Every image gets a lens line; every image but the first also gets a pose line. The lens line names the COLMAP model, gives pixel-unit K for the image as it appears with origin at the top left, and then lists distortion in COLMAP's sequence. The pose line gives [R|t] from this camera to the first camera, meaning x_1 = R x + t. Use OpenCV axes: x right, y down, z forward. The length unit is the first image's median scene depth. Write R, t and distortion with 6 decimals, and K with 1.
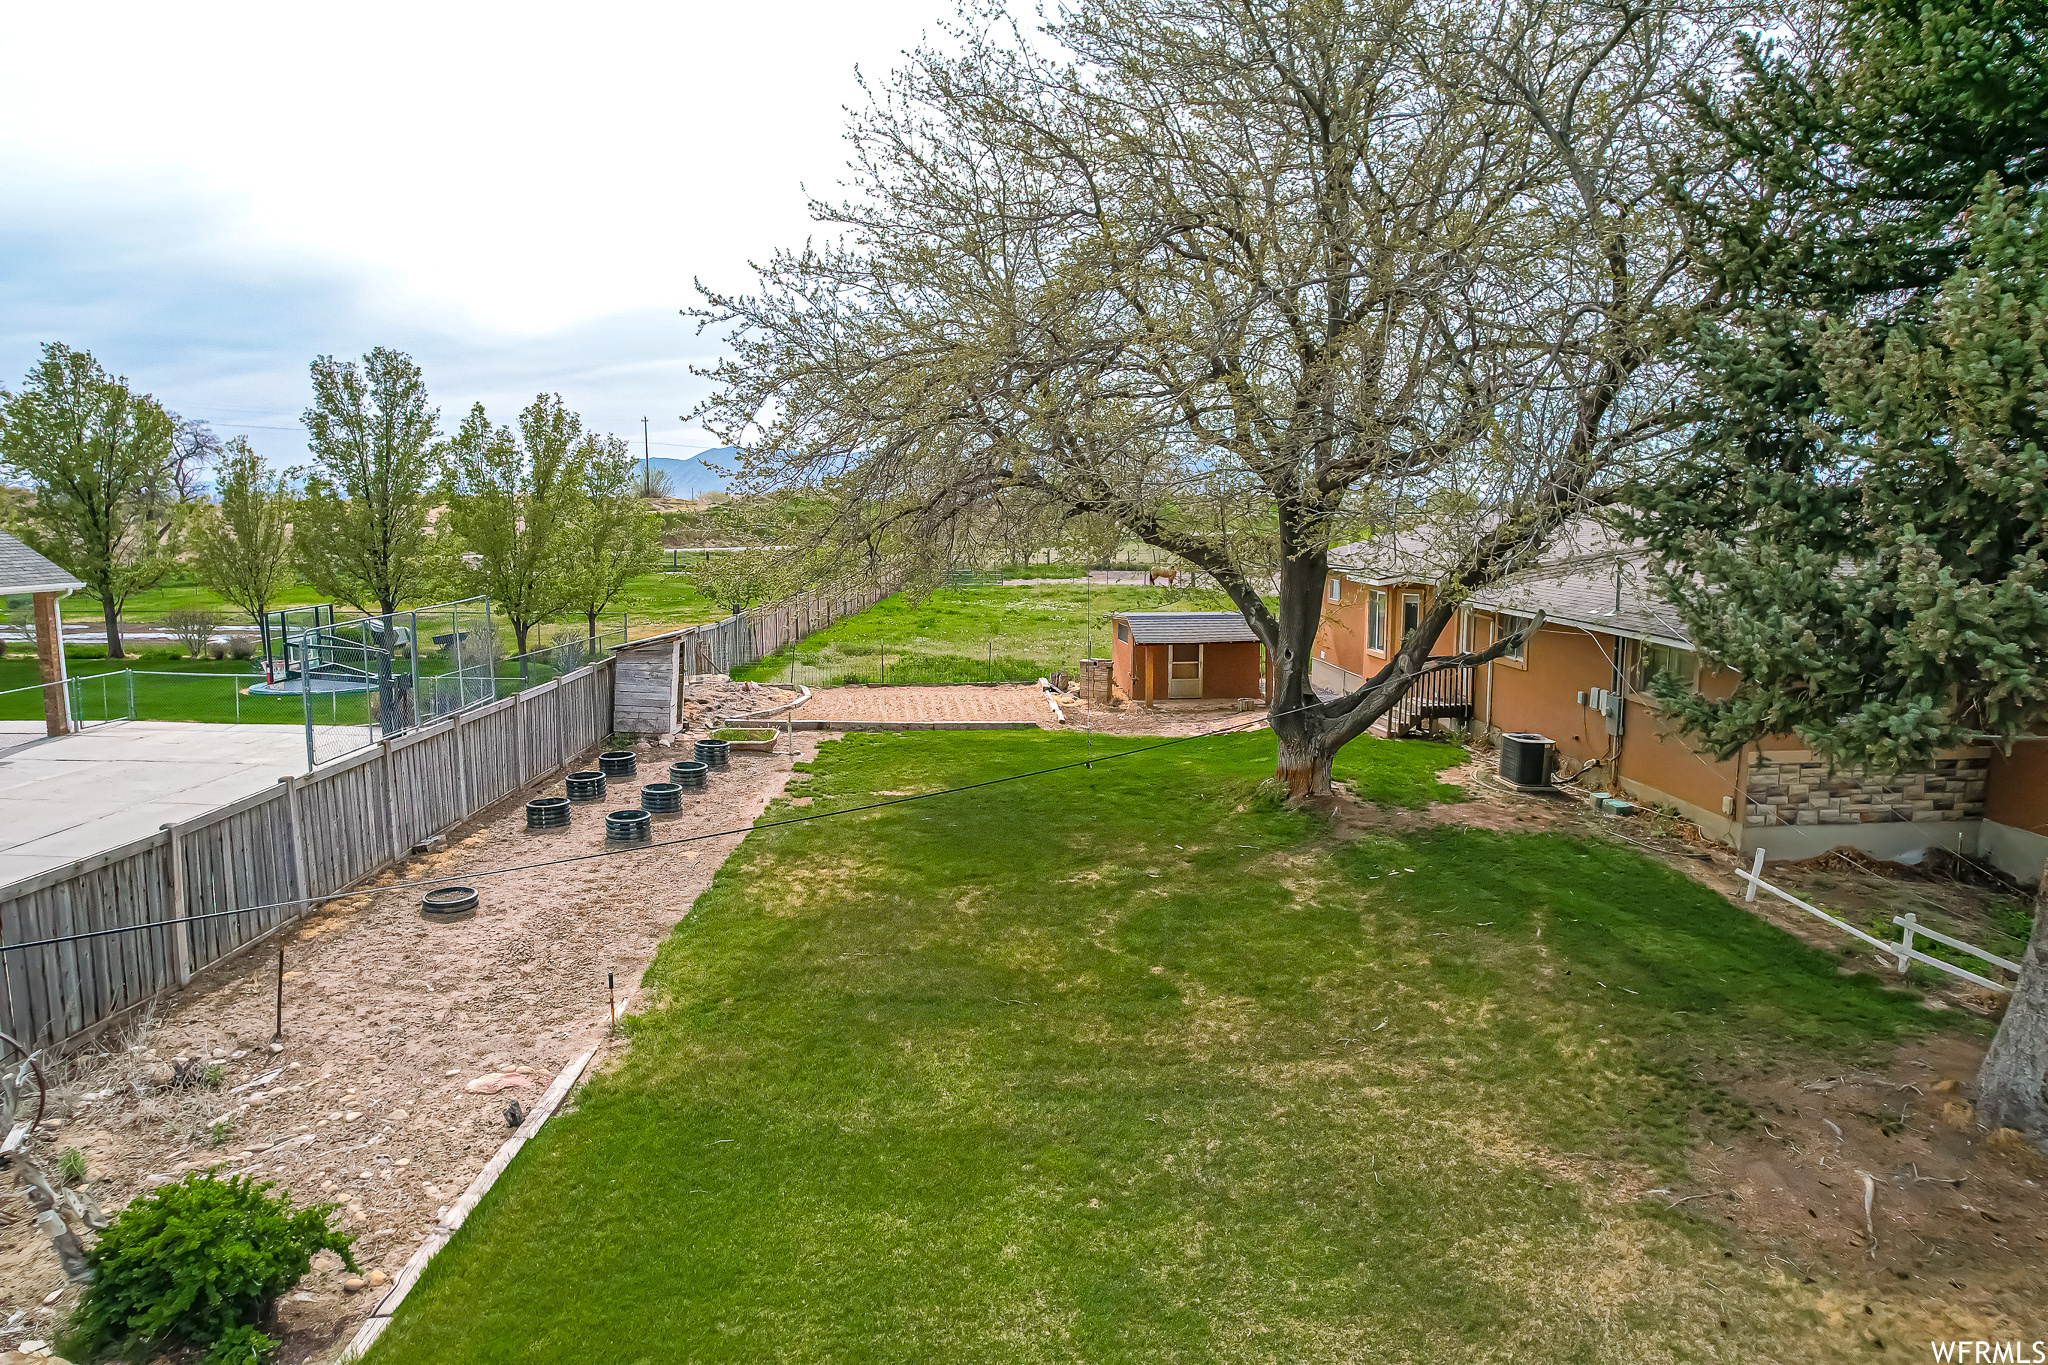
lens RADIAL K [[1315.0, 0, 1021.5], [0, 1315.0, 692.0], [0, 0, 1]] dist [-0.076501, 0.068894]
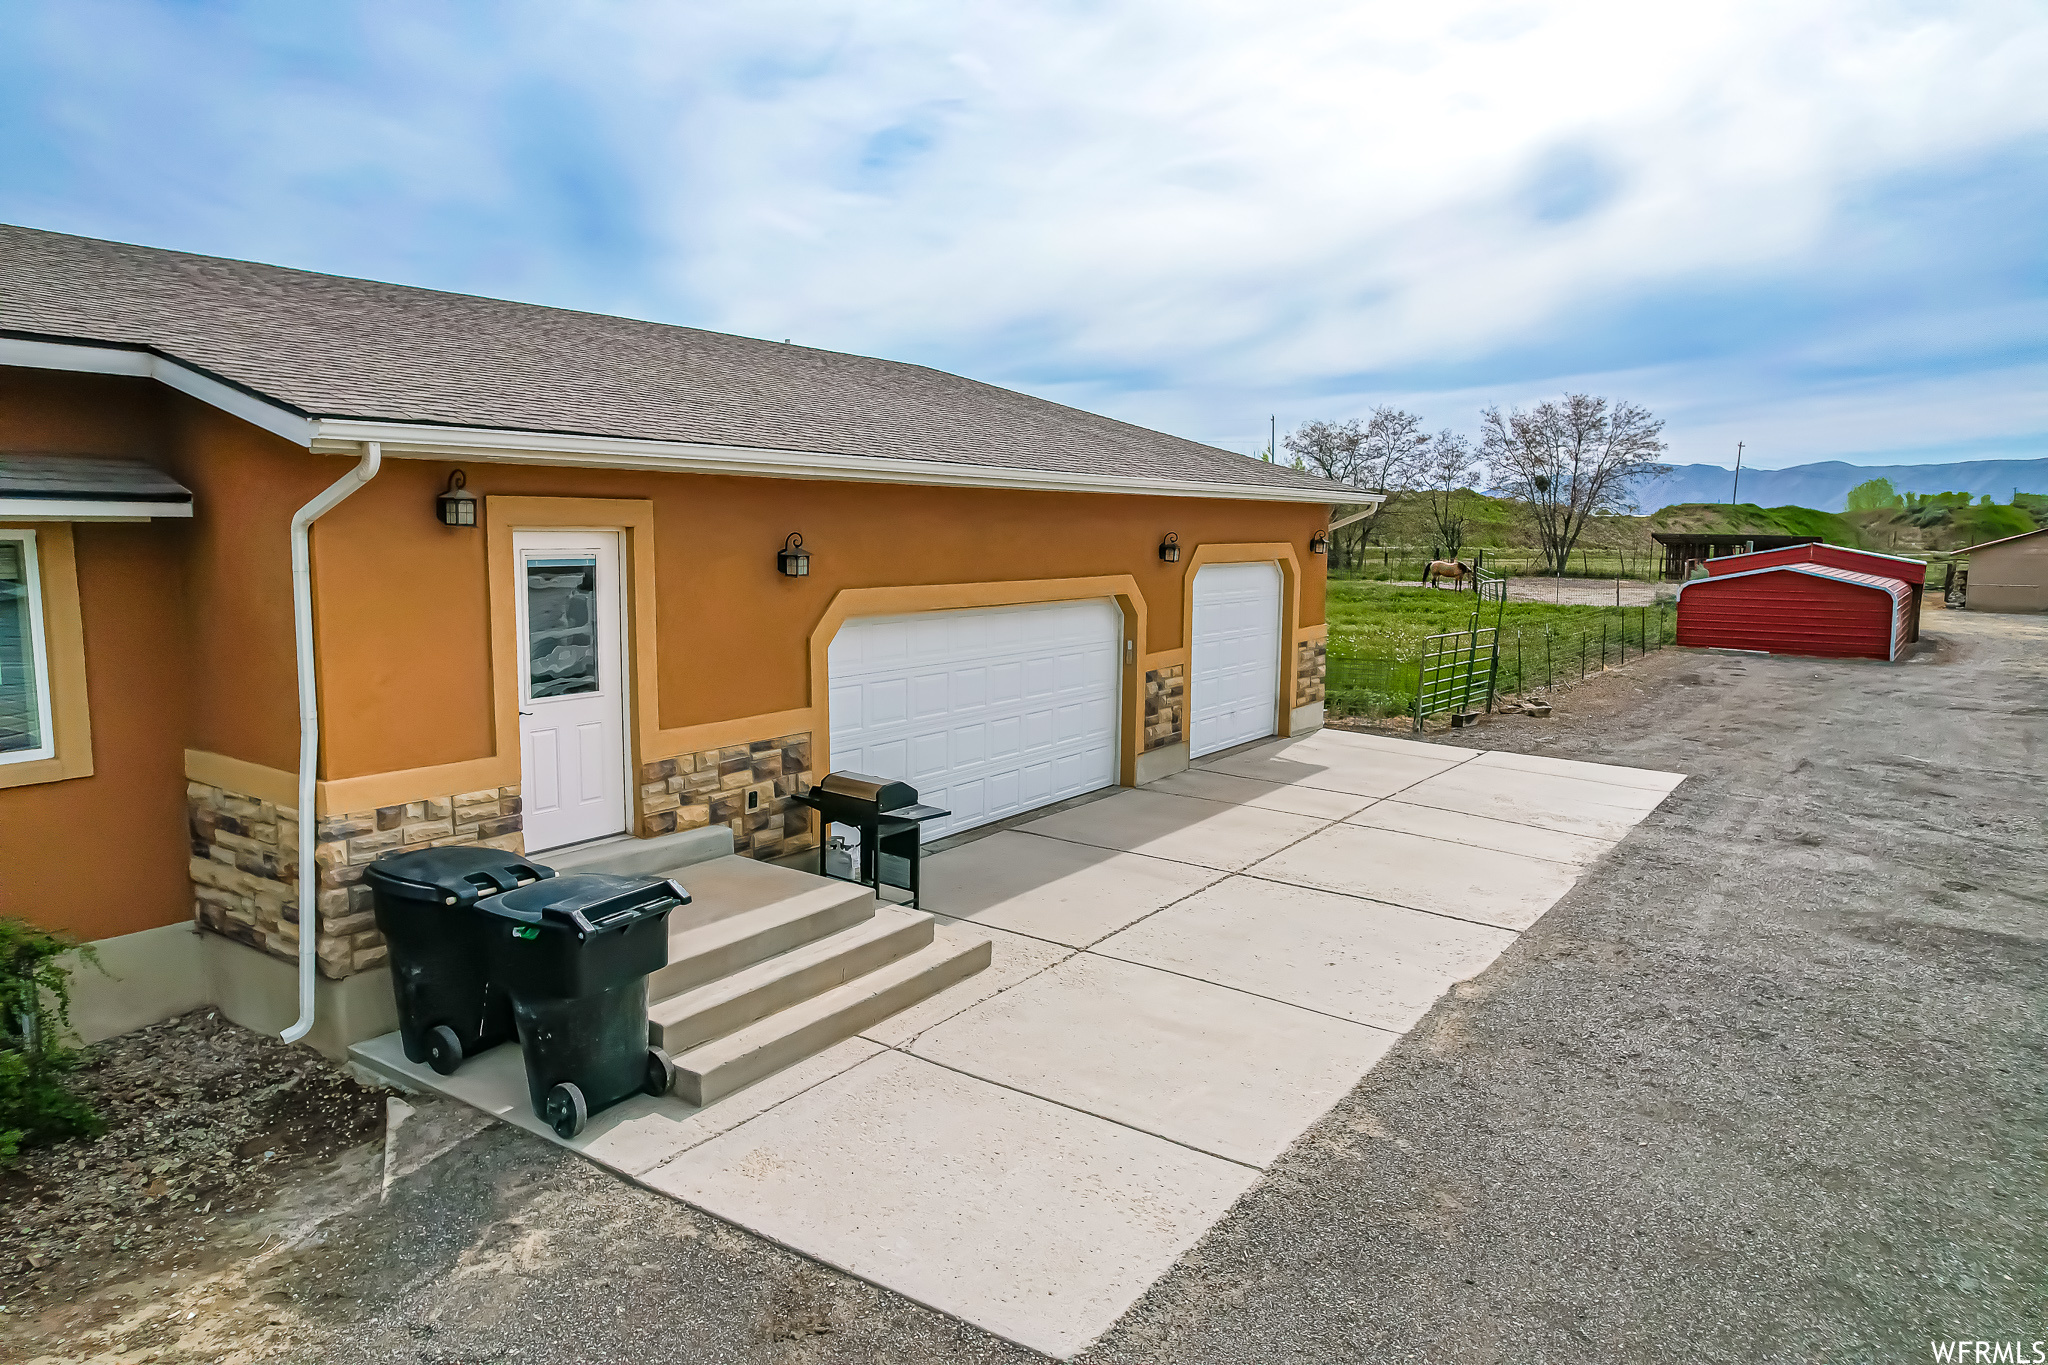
lens RADIAL K [[1315.0, 0, 1031.2], [0, 1315.0, 672.6], [0, 0, 1]] dist [-0.076501, 0.068894]
pose [[0.792768, 0.077405, -0.604589, 1.458345], [-0.093149, 0.995638, 0.005330, -0.059847], [0.602364, 0.052092, 0.796520, 1.068414]]
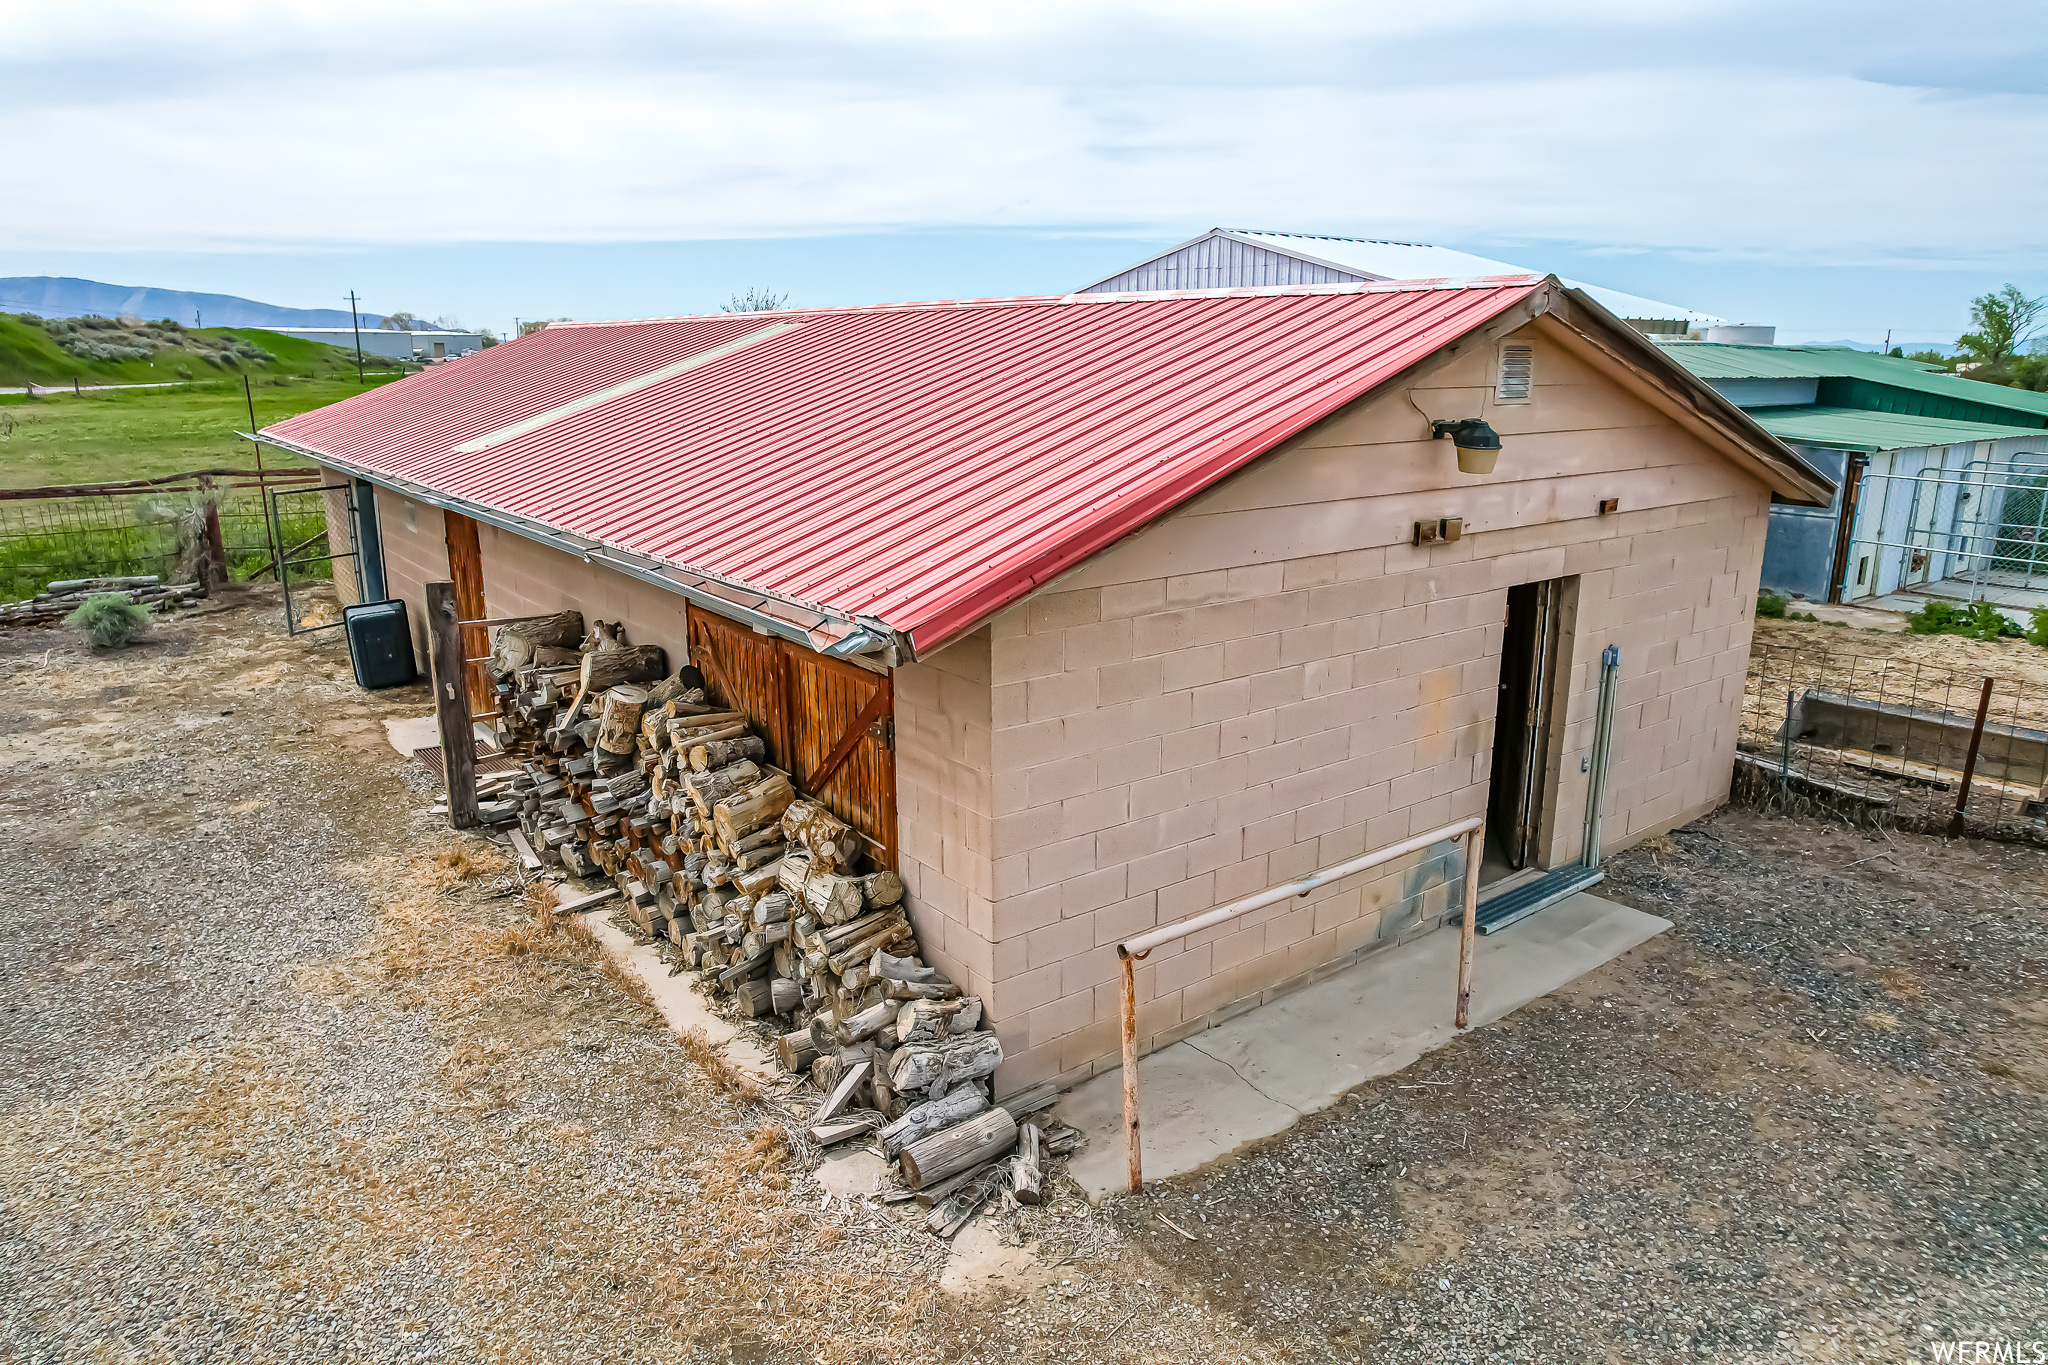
lens RADIAL K [[1315.0, 0, 1023.9], [0, 1315.0, 681.8], [0, 0, 1]] dist [-0.076501, 0.068894]
pose [[0.789695, -0.147814, 0.595427, 1.221191], [0.083506, 0.987406, 0.134371, -0.482289], [-0.607790, -0.056390, 0.792093, 4.073615]]
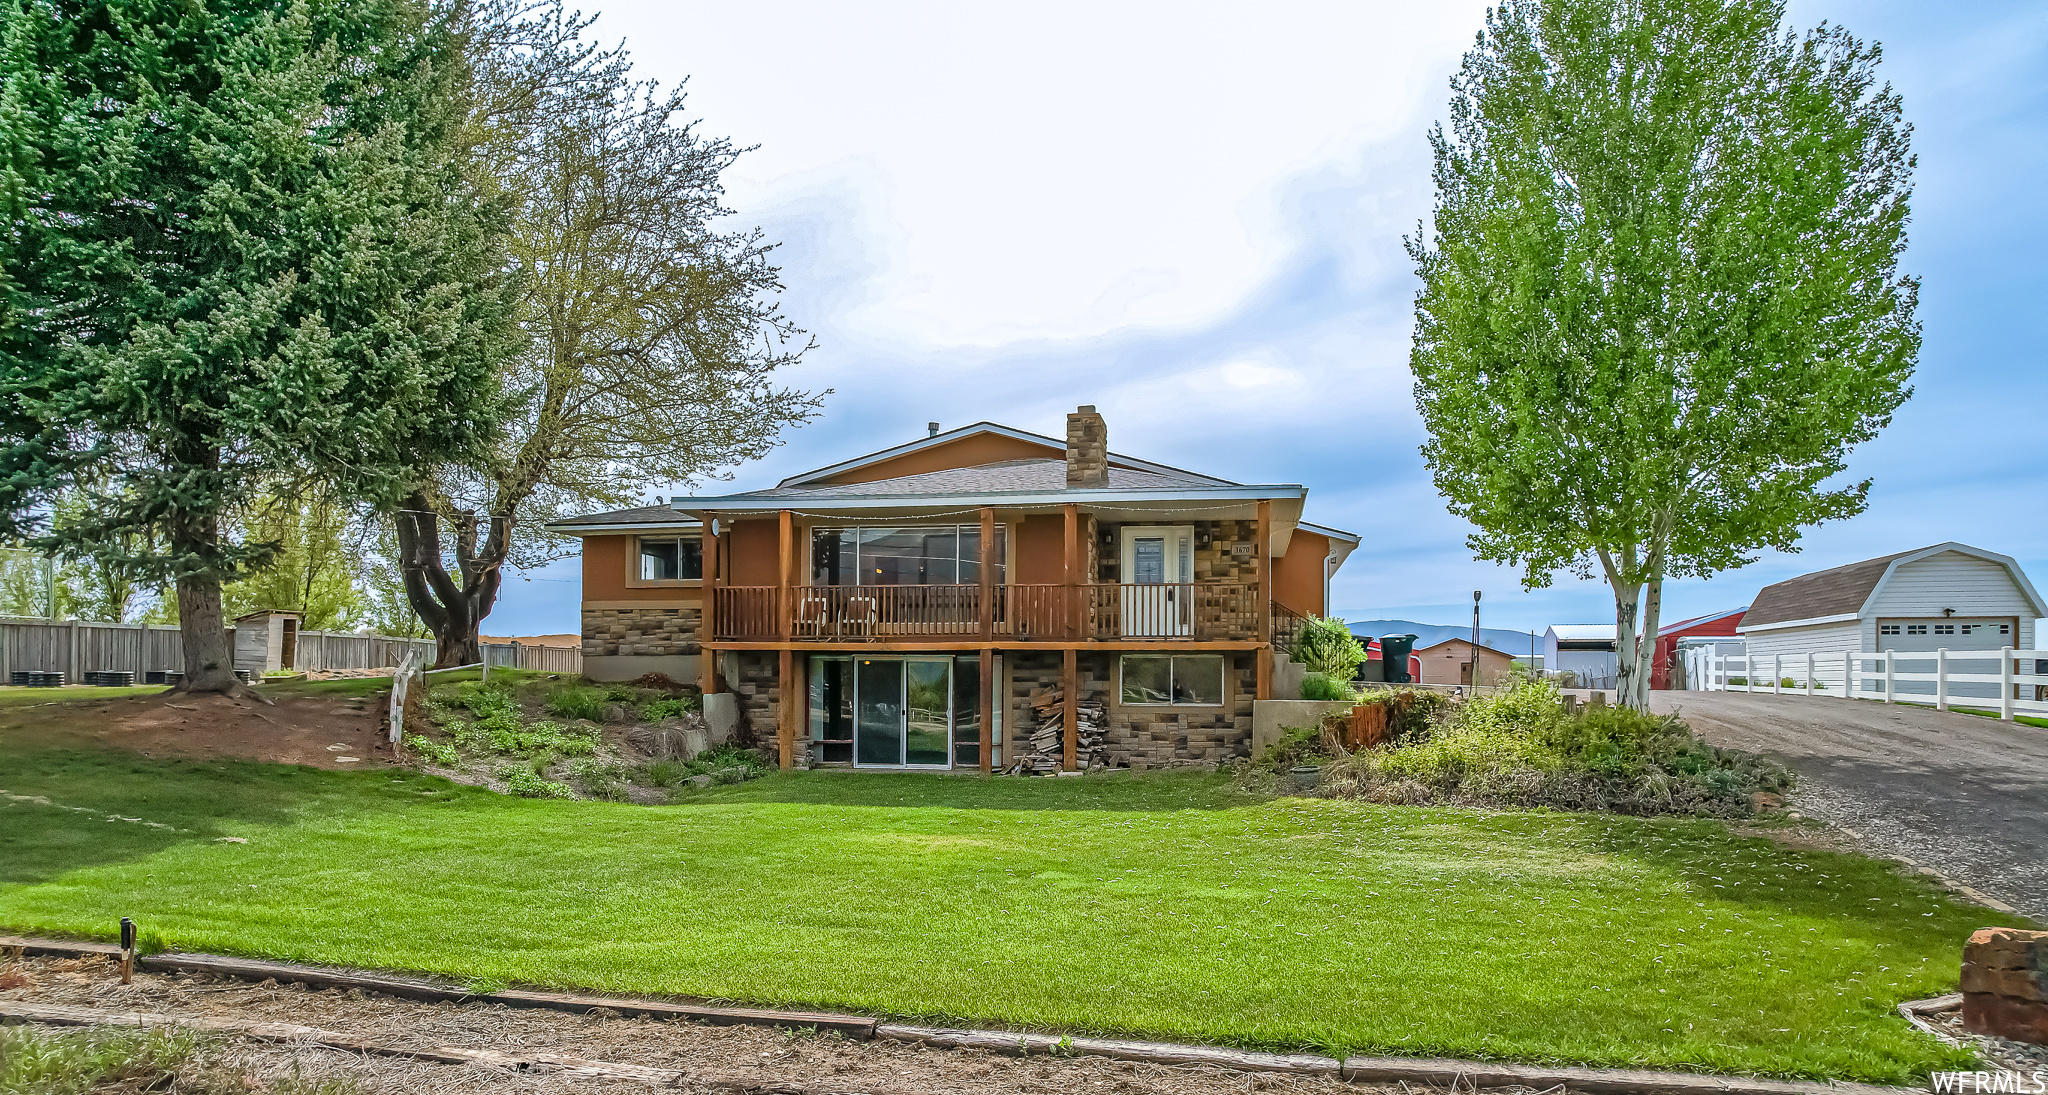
lens RADIAL K [[1312.8, 0, 1036.8], [0, 1312.8, 680.3], [0, 0, 1]] dist [-0.070423, 0.063473]
pose [[0.974296, 0.003111, -0.225252, 1.144973], [-0.034800, 0.989981, -0.136848, 0.258466], [0.222569, 0.141169, 0.964642, -0.208039]]
